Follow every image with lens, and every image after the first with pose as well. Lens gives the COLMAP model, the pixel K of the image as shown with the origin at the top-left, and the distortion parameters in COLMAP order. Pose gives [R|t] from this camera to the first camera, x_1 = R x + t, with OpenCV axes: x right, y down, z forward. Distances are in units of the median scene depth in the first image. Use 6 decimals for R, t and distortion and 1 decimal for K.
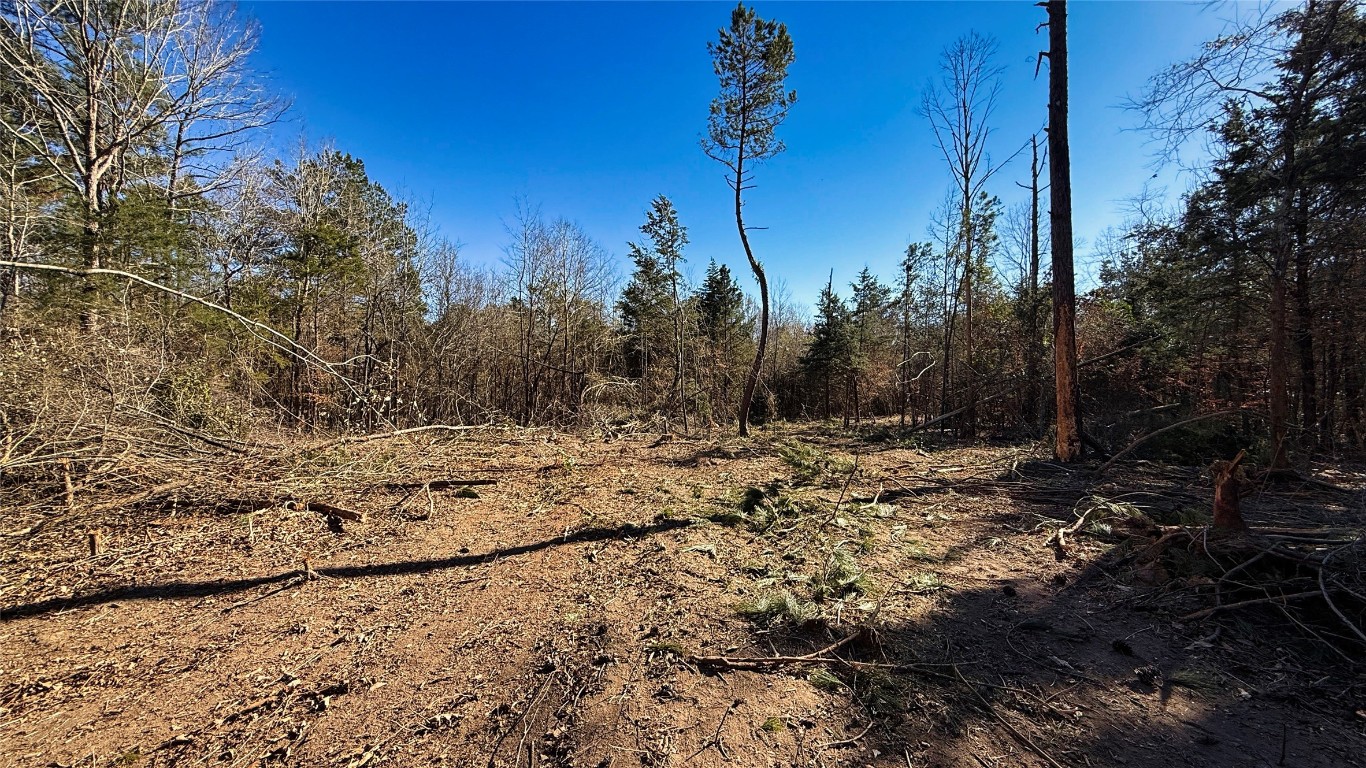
lens RADIAL K [[541.2, 0, 686.5], [0, 541.2, 382.0], [0, 0, 1]] dist [-0.004127, 0.000191]
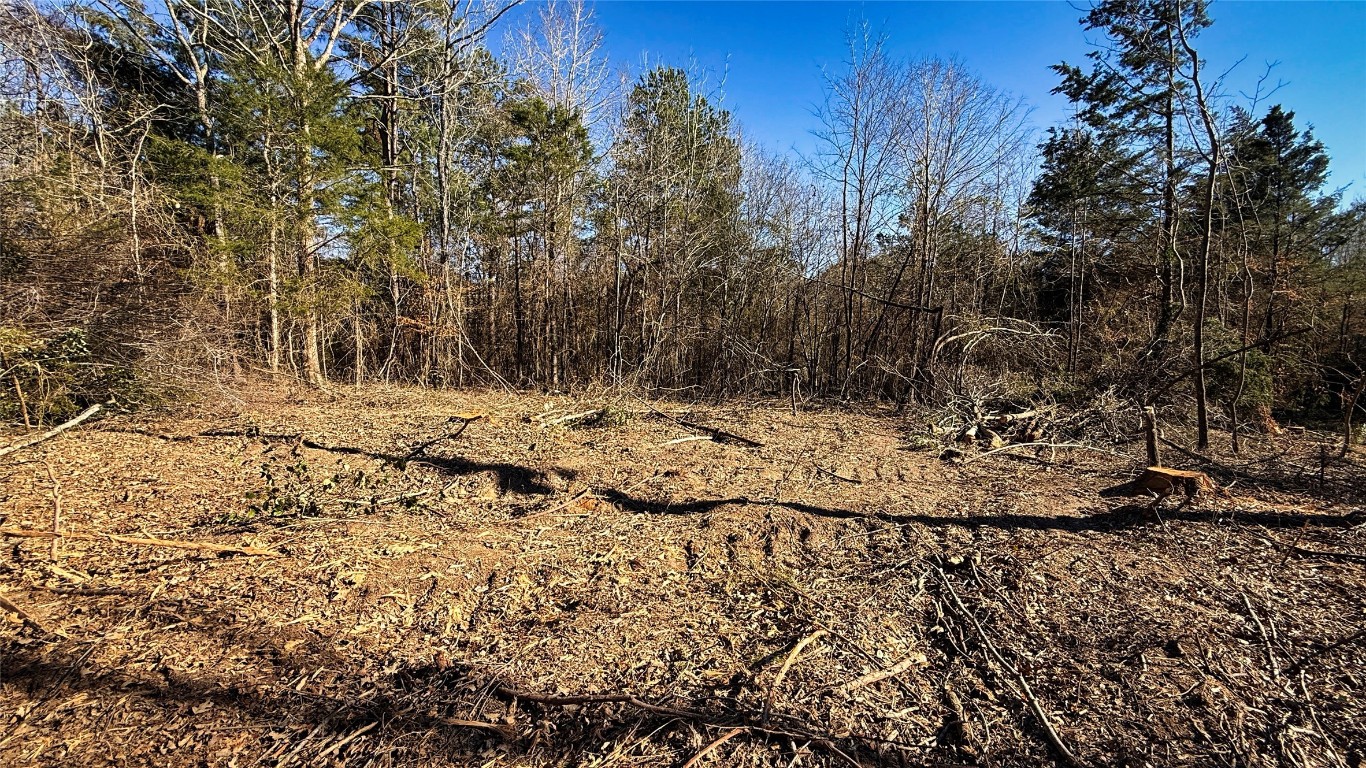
lens RADIAL K [[541.2, 0, 695.1], [0, 541.2, 373.5], [0, 0, 1]] dist [-0.004127, 0.000191]
pose [[0.774150, 0.052152, -0.630850, -0.032152], [-0.020997, 0.998168, 0.056752, 0.021345], [0.632653, -0.030688, 0.773827, 0.382575]]
